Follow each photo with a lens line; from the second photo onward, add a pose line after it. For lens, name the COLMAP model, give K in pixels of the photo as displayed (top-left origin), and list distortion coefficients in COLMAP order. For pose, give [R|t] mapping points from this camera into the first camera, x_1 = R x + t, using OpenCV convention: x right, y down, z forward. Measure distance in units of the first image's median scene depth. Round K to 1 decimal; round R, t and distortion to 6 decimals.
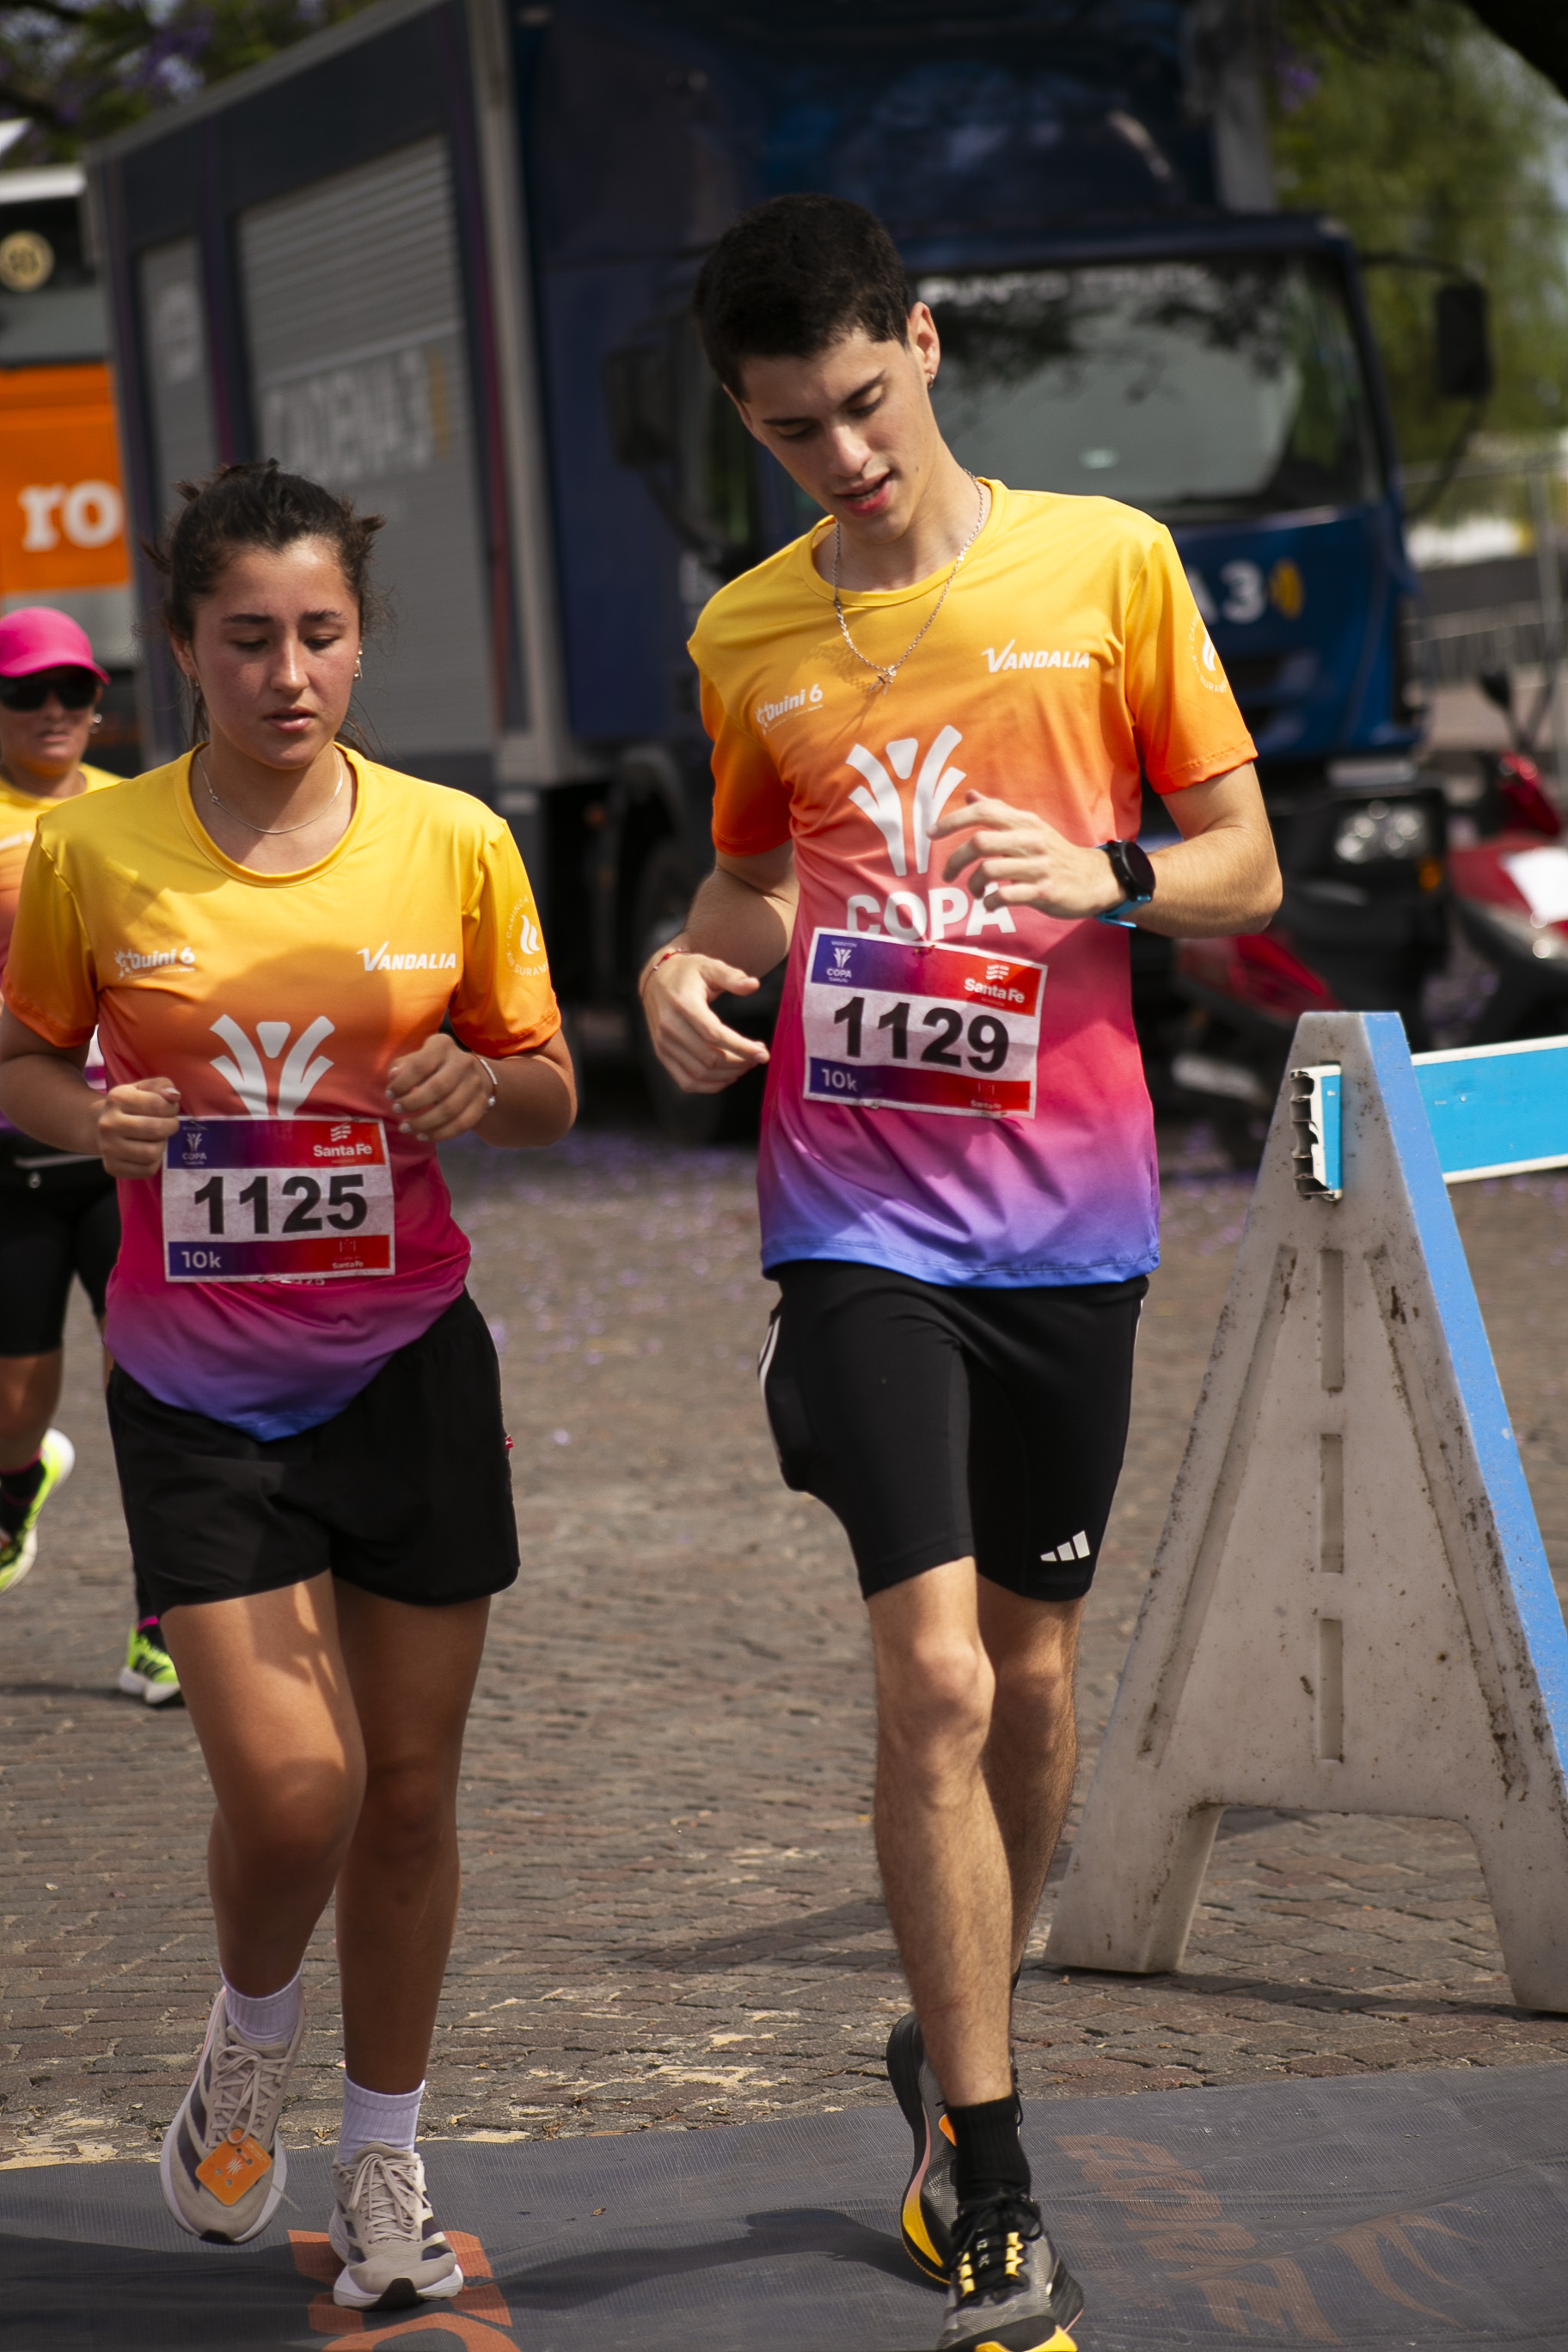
lens RADIAL K [[7618.5, 0, 777.1], [0, 7618.5, 1181.6], [0, 0, 1]] dist [0.554027, 0.783619]
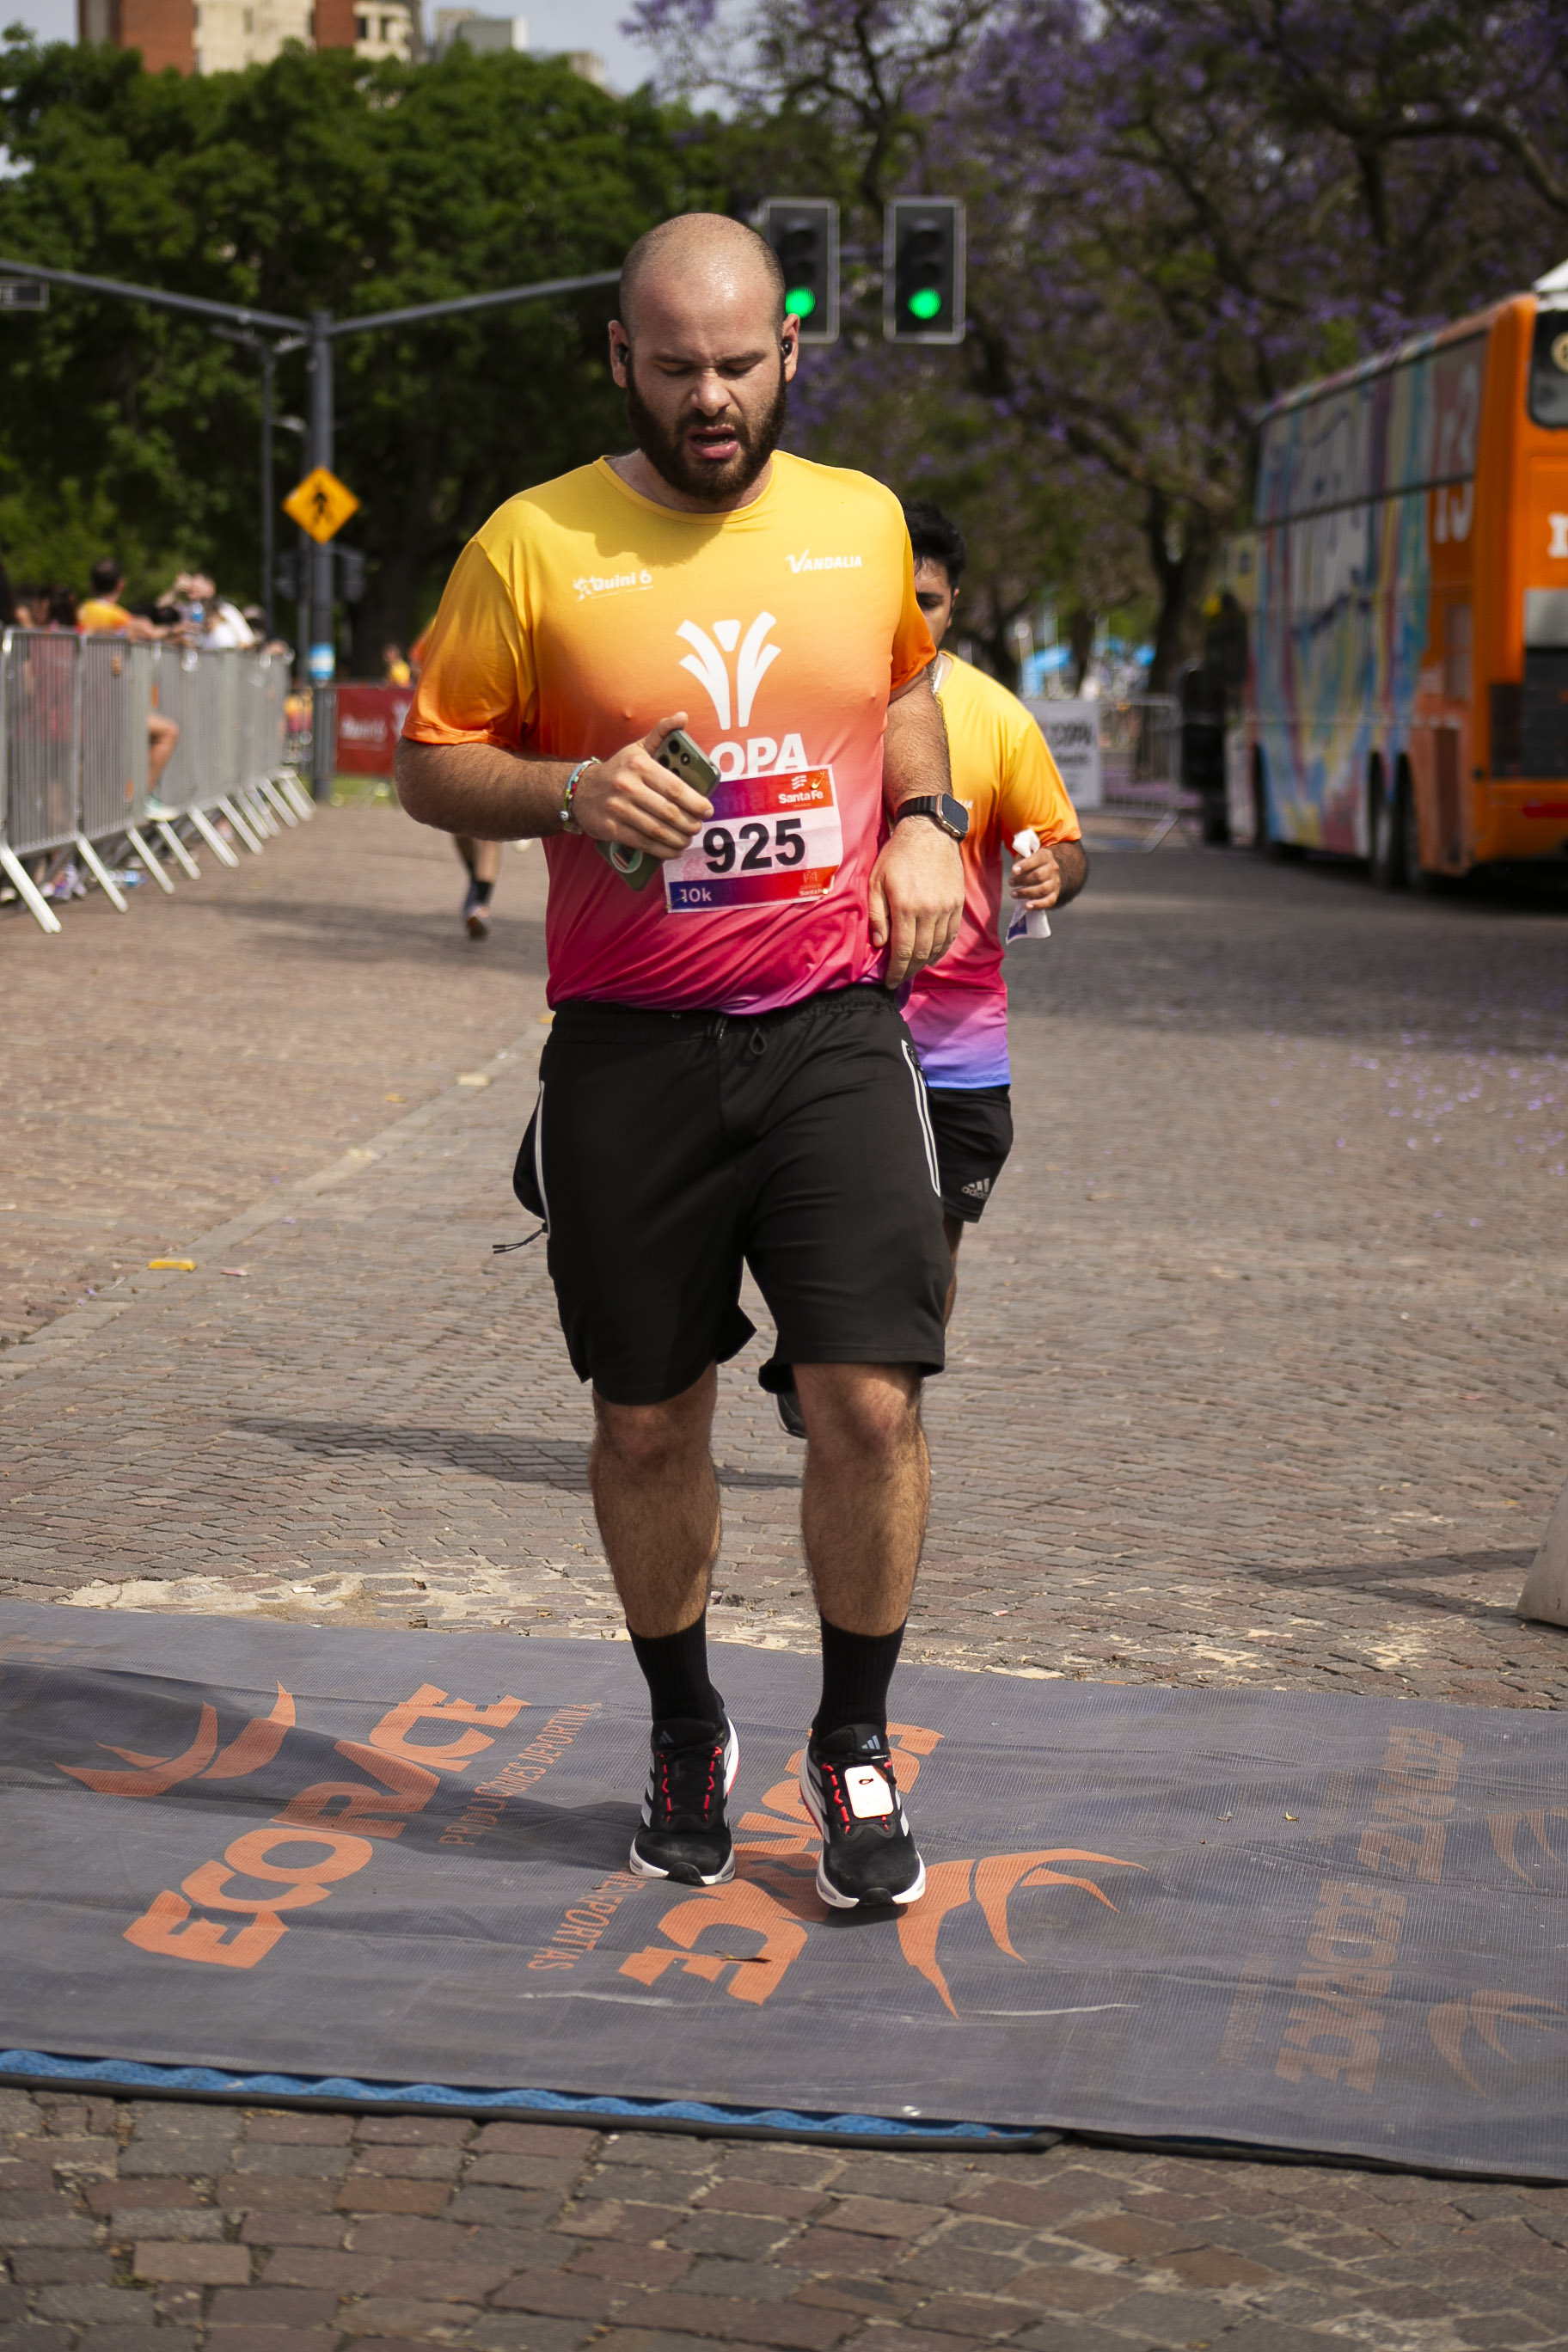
lens RADIAL K [[5491.2, 0, 724.6], [0, 5491.2, 1169.1], [0, 0, 1]] dist [-0.017633, 0.422558]
pose [[0.958085, 0.114412, -0.262648, 0.128370], [-0.106049, 0.993303, 0.045846, -0.007414], [0.266134, -0.016071, 0.963802, 0.001636]]
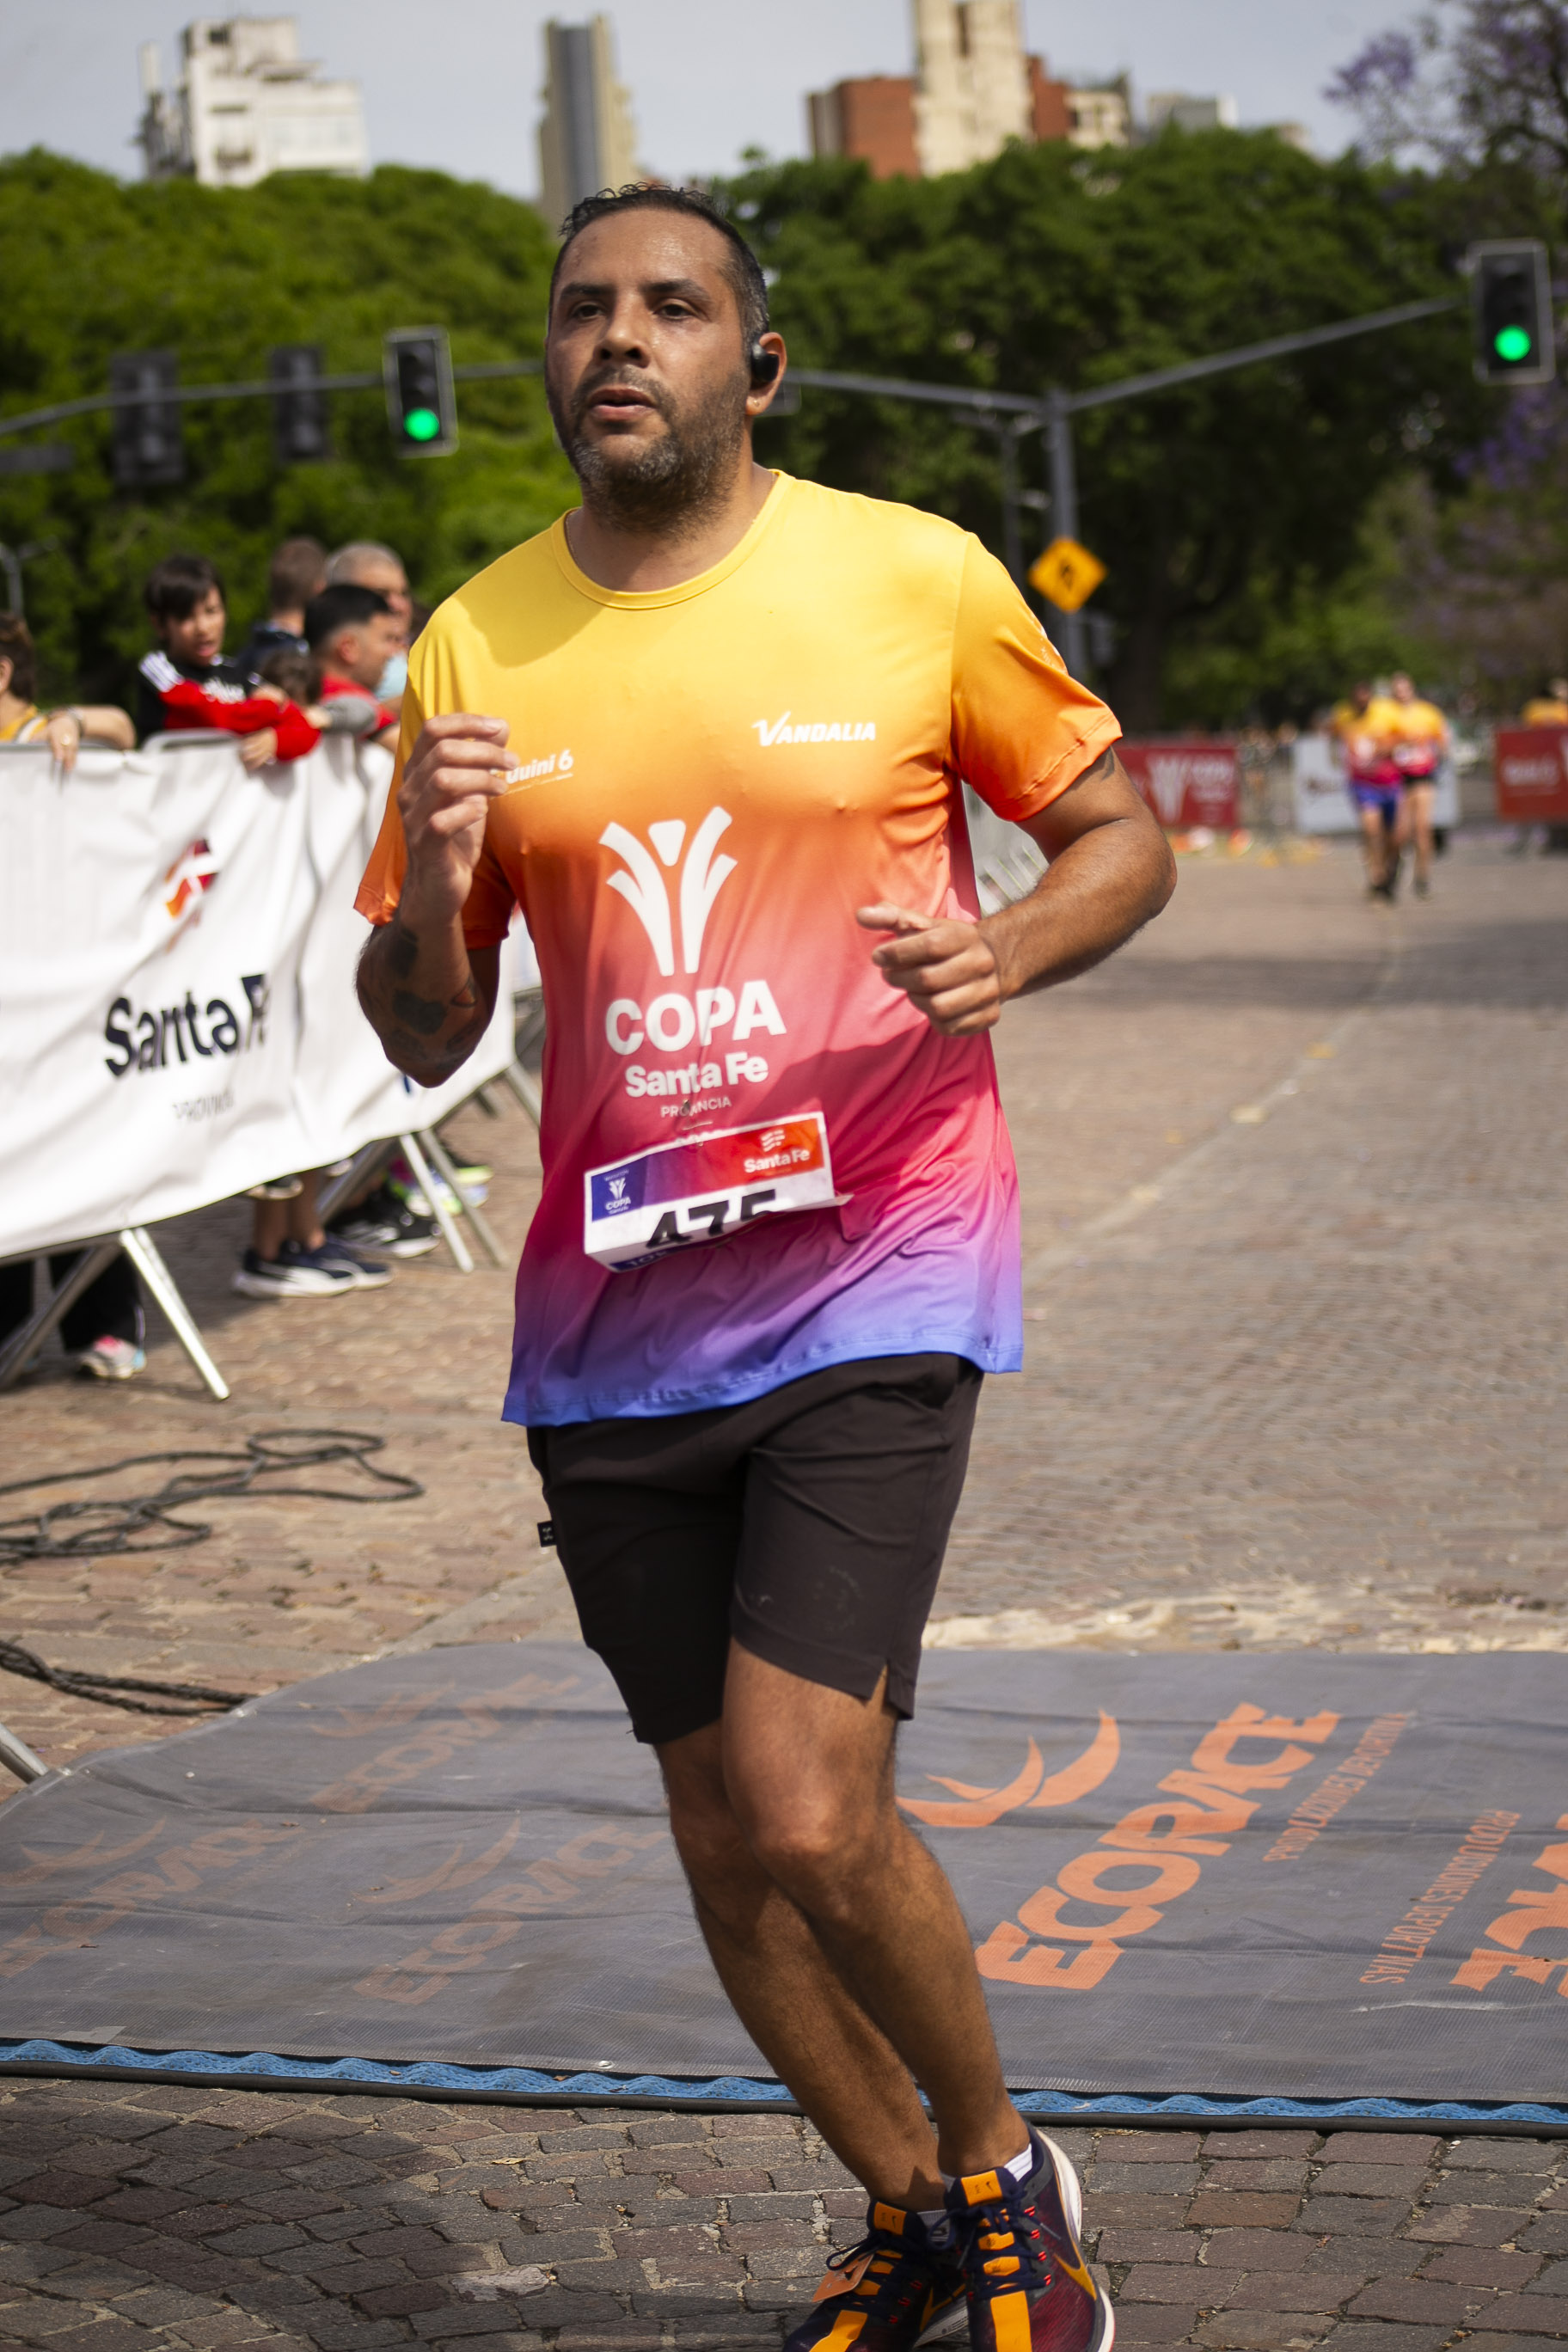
lens RADIAL K [[5265.6, 0, 778.6], [0, 5265.6, 1184.2], [0, 0, 1]] dist [-0.088357, 0.640463]
pose [[0.919068, 0.051807, -0.390679, 0.125086], [-0.034565, 0.998098, 0.051040, -0.007143], [0.392580, -0.033405, 0.919111, 0.010988]]
